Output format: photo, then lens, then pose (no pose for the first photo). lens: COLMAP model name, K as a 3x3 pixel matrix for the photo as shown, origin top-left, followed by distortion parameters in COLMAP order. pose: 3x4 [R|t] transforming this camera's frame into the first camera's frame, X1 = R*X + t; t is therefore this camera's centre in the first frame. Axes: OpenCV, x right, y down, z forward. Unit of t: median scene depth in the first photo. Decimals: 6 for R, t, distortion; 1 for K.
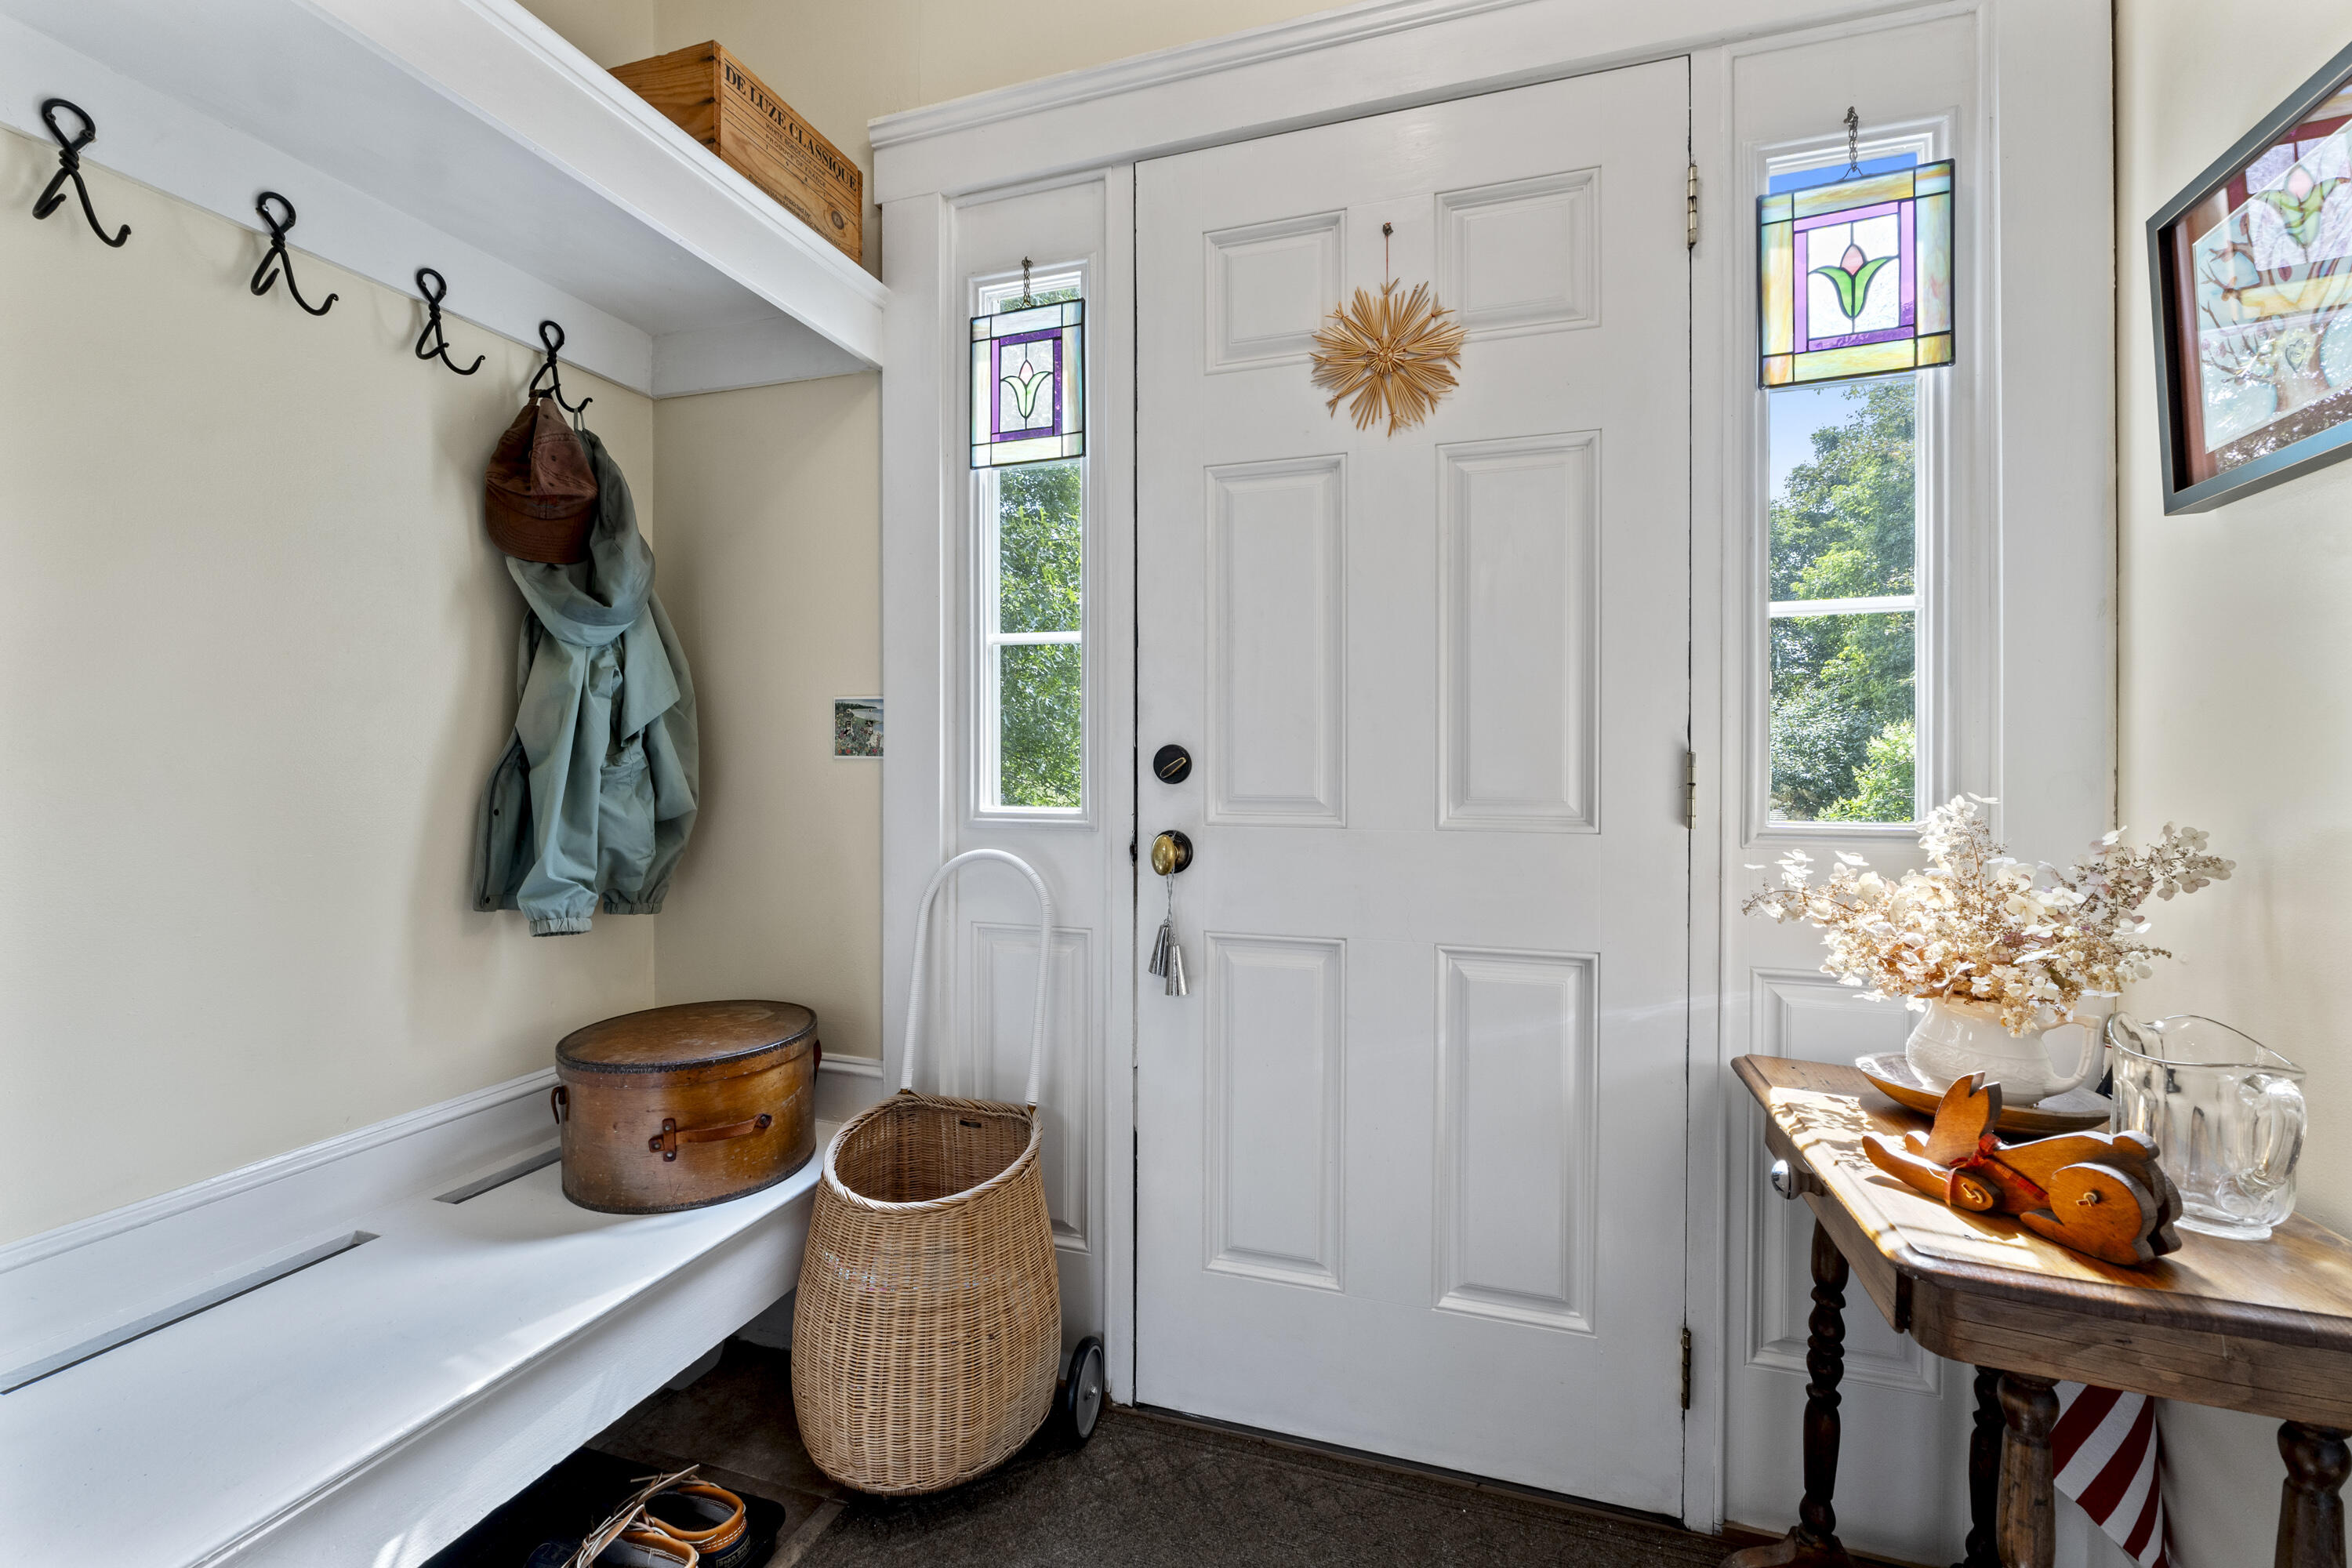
lens RADIAL K [[1011.9, 0, 1164.9], [0, 1011.9, 772.6], [0, 0, 1]] dist [-0.005022, -0.001311]
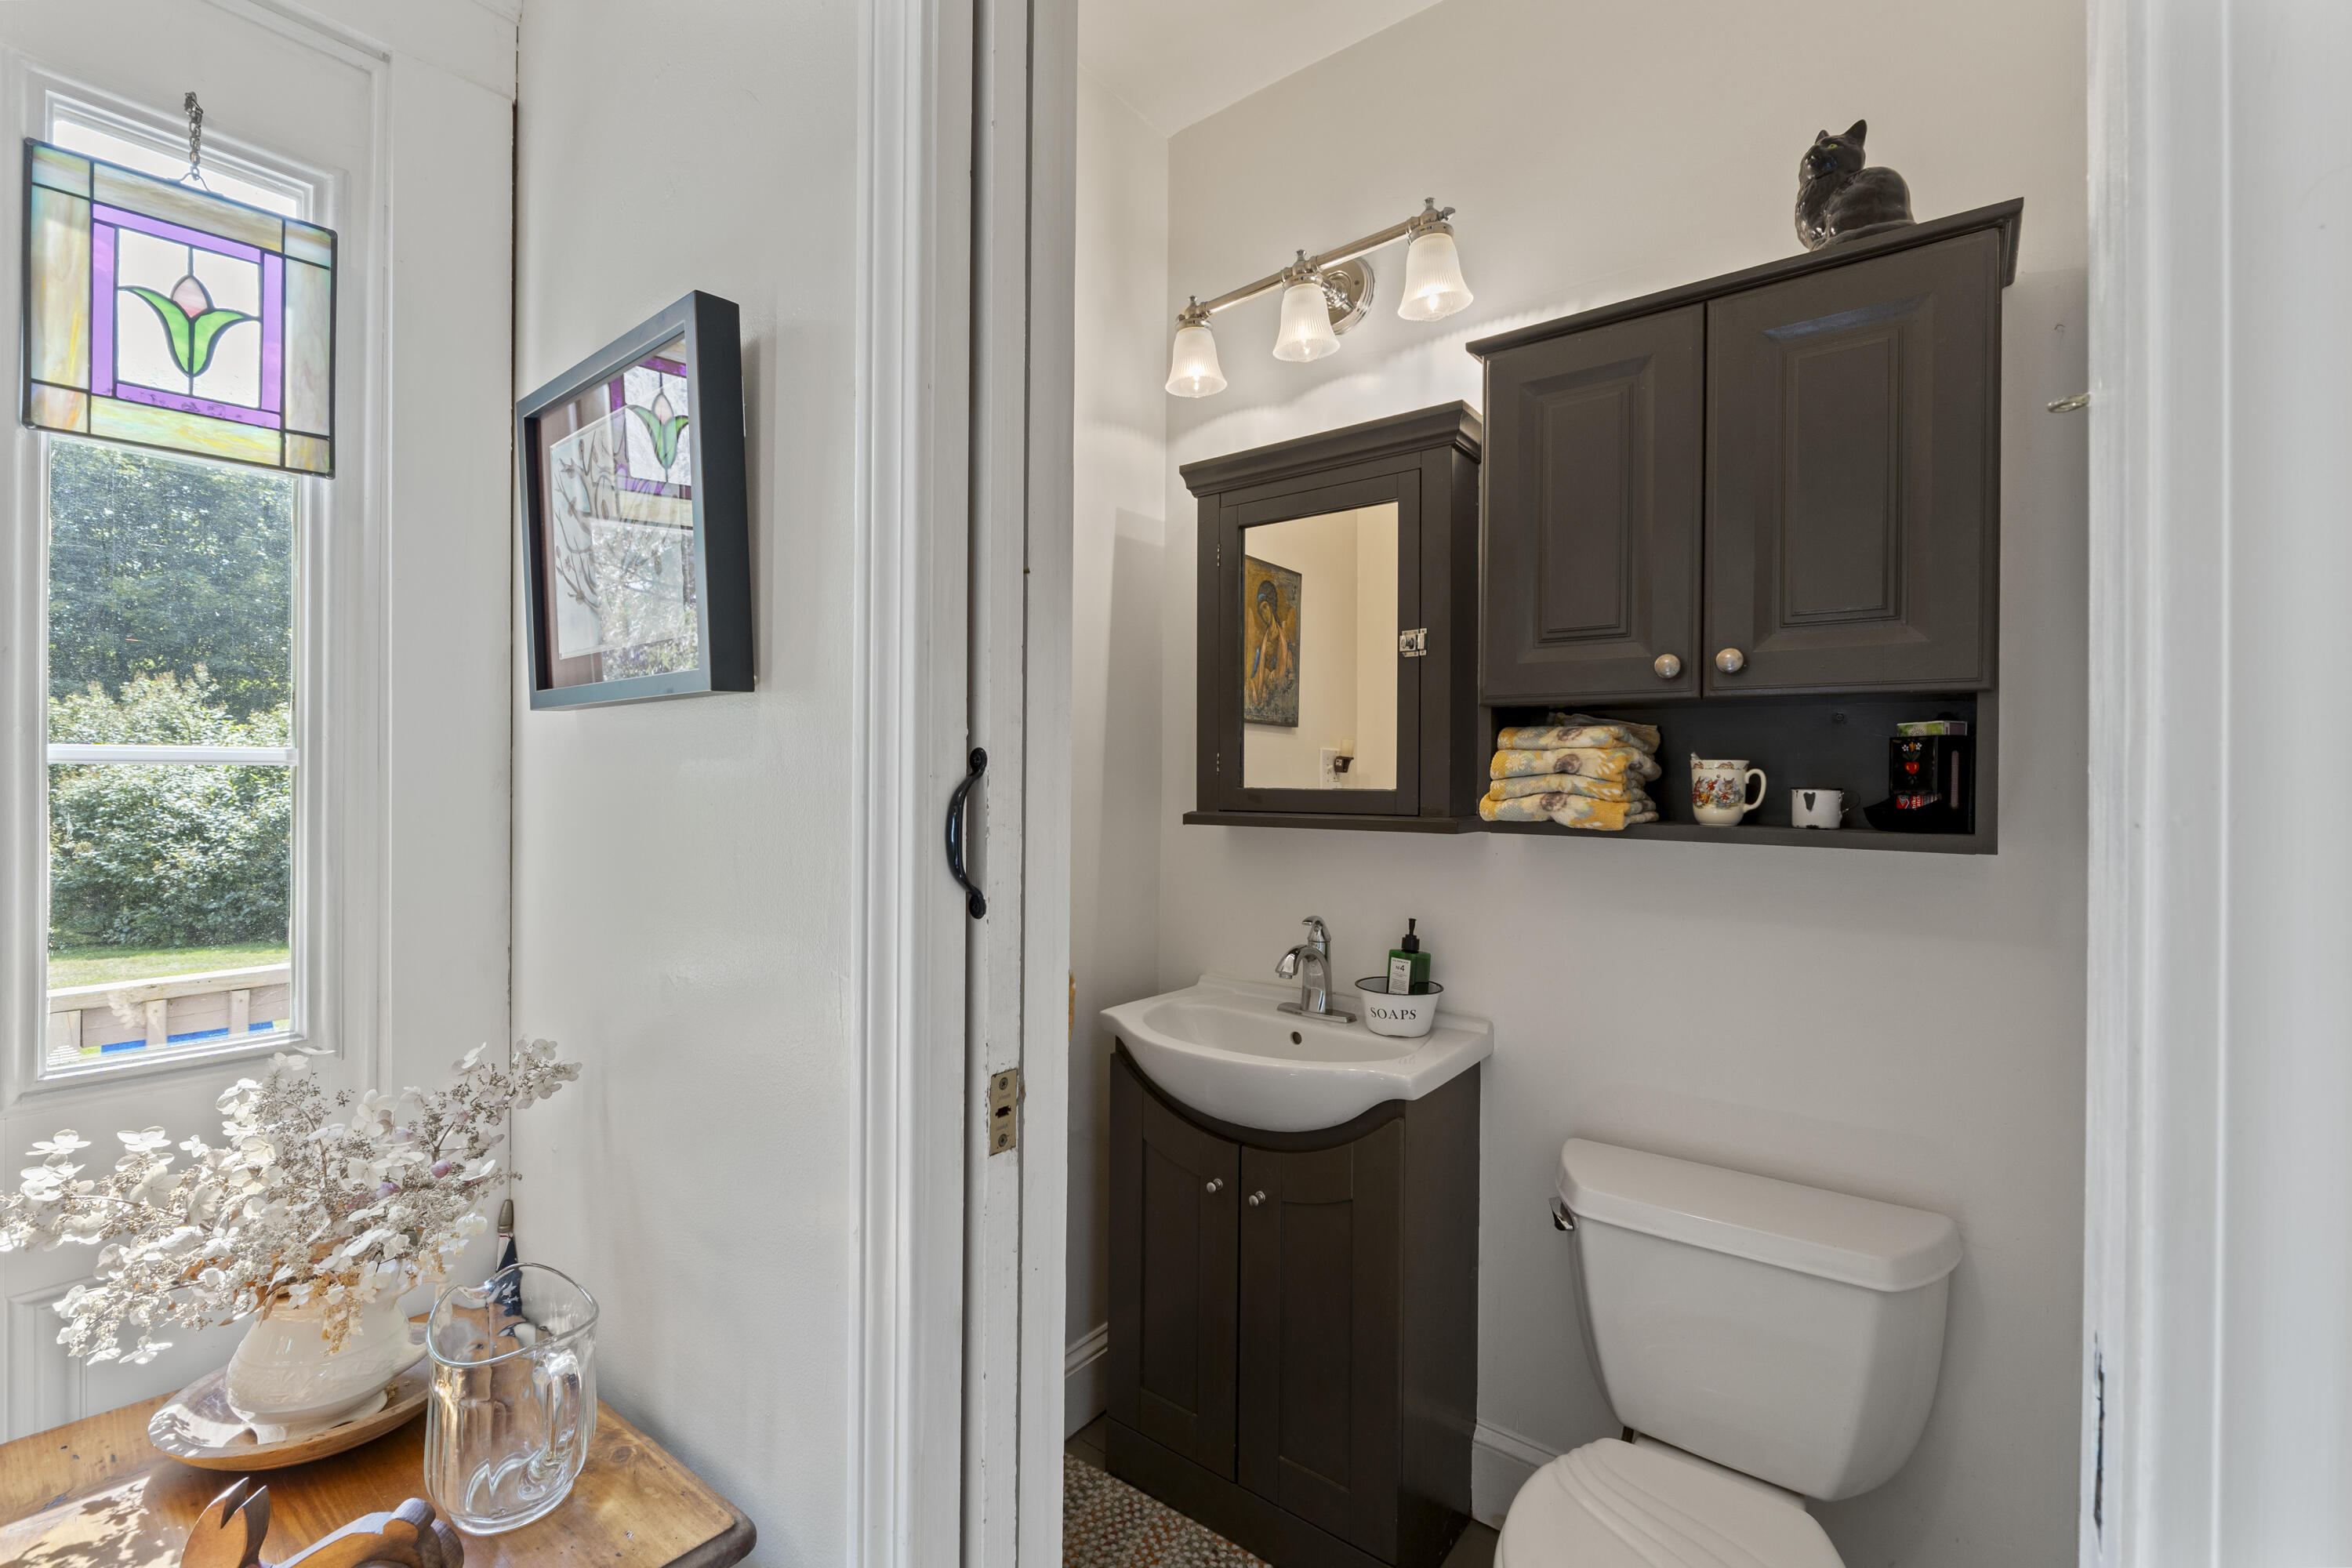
lens RADIAL K [[1011.9, 0, 1192.2], [0, 1011.9, 791.1], [0, 0, 1]] dist [-0.005022, -0.001311]
pose [[0.322024, -0.004600, 0.946720, 0.218589], [-0.002458, 0.999981, 0.005695, -0.150906], [-0.946728, -0.004161, 0.322006, 0.055643]]
